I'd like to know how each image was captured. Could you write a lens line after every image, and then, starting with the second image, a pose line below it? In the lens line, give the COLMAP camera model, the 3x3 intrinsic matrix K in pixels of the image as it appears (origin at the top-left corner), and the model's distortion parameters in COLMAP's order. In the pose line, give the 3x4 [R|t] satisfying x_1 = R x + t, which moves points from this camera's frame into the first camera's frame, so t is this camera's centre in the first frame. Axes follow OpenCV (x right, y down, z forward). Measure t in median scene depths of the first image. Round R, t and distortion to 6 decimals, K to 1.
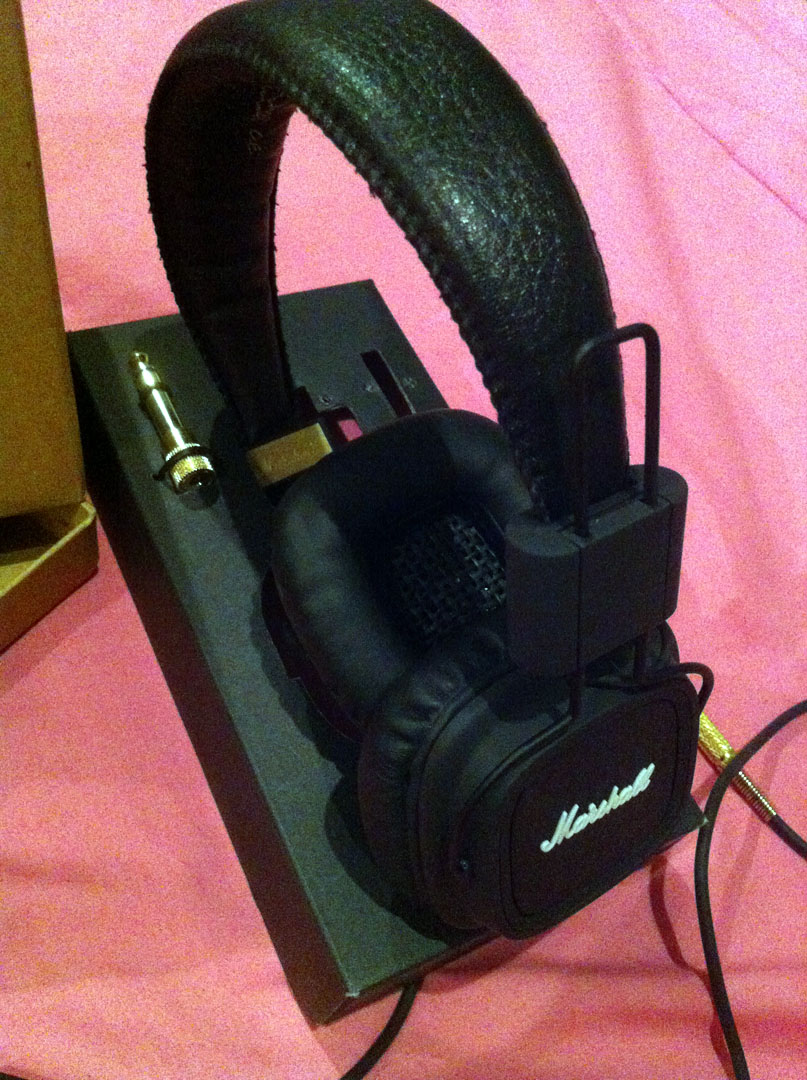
lens RADIAL K [[1060.1, 0, 403.5], [0, 1060.1, 540.0], [0, 0, 1]] dist [0.009762, -0.003477]
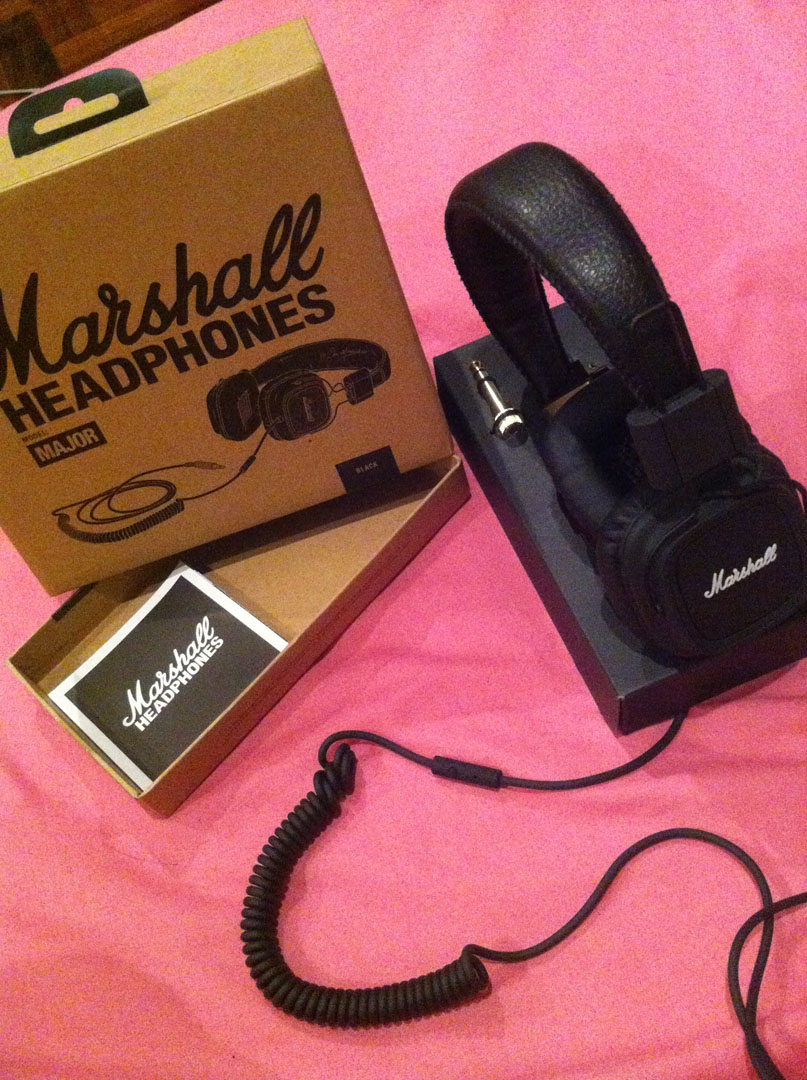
lens RADIAL K [[1060.1, 0, 403.5], [0, 1060.1, 540.0], [0, 0, 1]] dist [0.009762, -0.003477]
pose [[0.901371, -0.134053, -0.411777, 0.330676], [0.140359, 0.989986, -0.015044, 0.123344], [0.409670, -0.044236, 0.911160, -0.634652]]
